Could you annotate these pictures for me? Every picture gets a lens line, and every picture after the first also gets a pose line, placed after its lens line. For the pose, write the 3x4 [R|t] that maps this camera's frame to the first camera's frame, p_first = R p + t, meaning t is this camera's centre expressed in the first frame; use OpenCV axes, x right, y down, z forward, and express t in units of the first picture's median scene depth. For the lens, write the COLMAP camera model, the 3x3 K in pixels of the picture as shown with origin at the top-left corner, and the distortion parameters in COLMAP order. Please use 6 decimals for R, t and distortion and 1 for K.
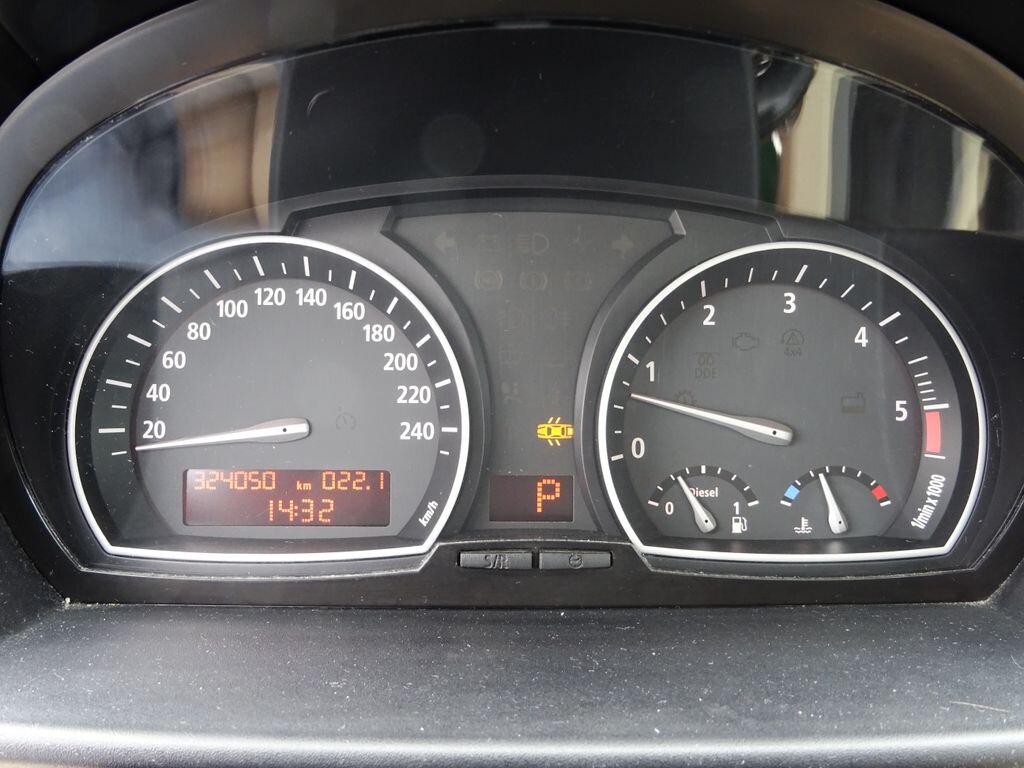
lens RADIAL K [[778.5, 0, 512.0], [0, 778.5, 384.0], [0, 0, 1]] dist [-0.011621, -0.005622]
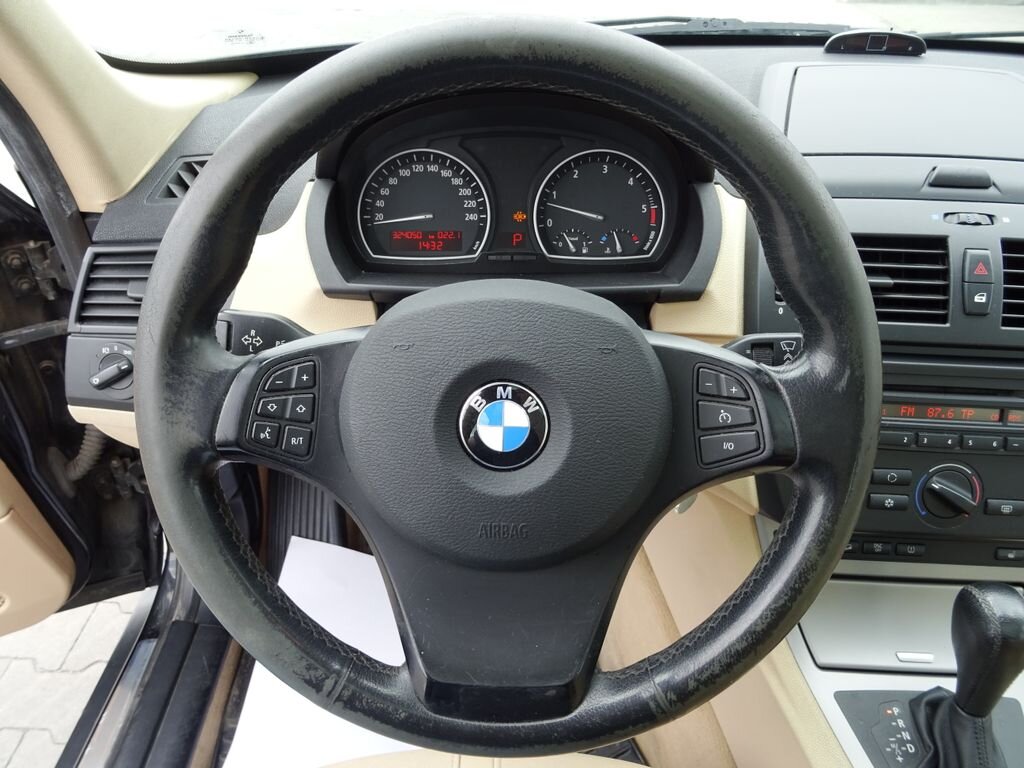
lens RADIAL K [[778.5, 0, 512.0], [0, 778.5, 384.0], [0, 0, 1]] dist [-0.011621, -0.005622]
pose [[0.999988, -0.004550, -0.001561, 0.028576], [0.004791, 0.970718, 0.240174, -0.029157], [0.000423, -0.240179, 0.970729, -1.916328]]
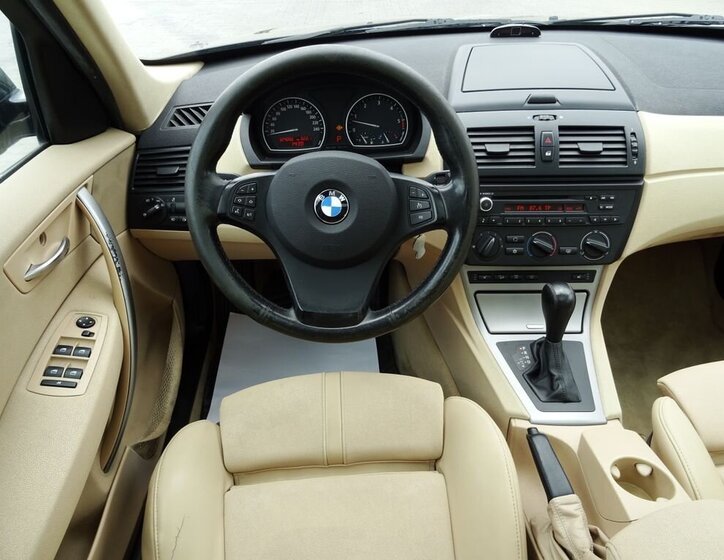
lens RADIAL K [[537.4, 0, 362.0], [0, 537.4, 280.0], [0, 0, 1]] dist [-0.007556, -0.005822]
pose [[0.998354, -0.056842, 0.007623, 0.130807], [0.052234, 0.956081, 0.288410, -0.001798], [-0.023682, -0.287537, 0.957477, -3.295123]]
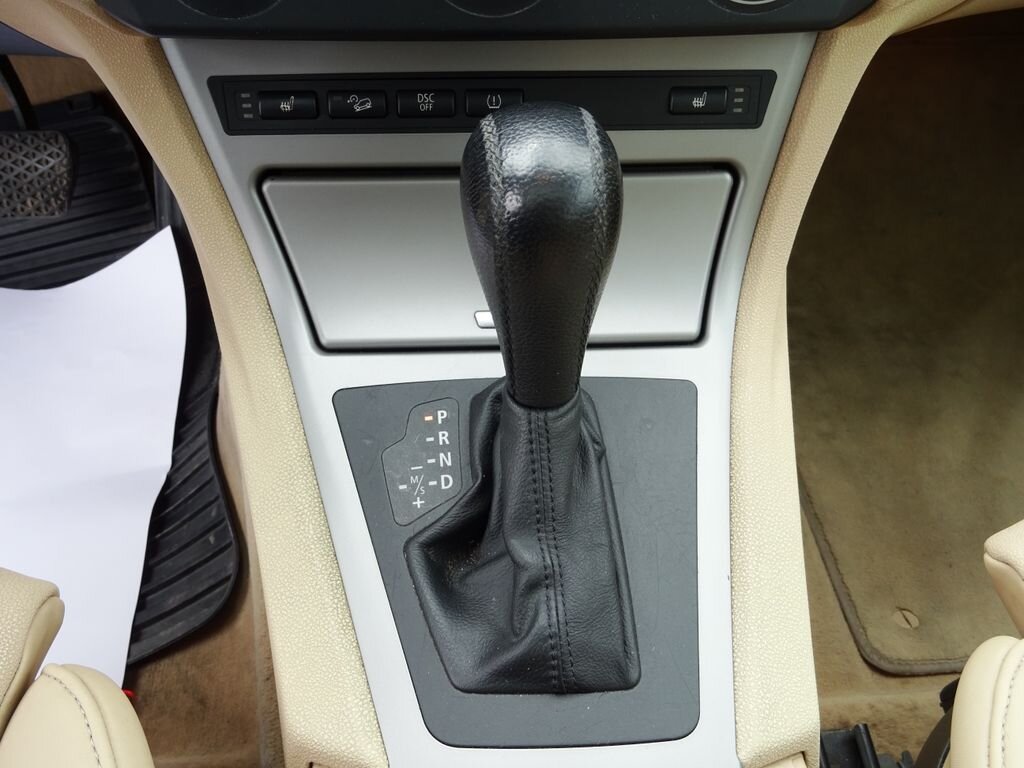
lens RADIAL K [[871.5, 0, 512.0], [0, 871.5, 384.0], [0, 0, 1]] dist [-0.009693, -0.009874]
pose [[0.996707, -0.073332, 0.034596, 1.435492], [0.046182, 0.864130, 0.501146, 0.915920], [-0.066646, -0.497898, 0.864671, -0.884192]]
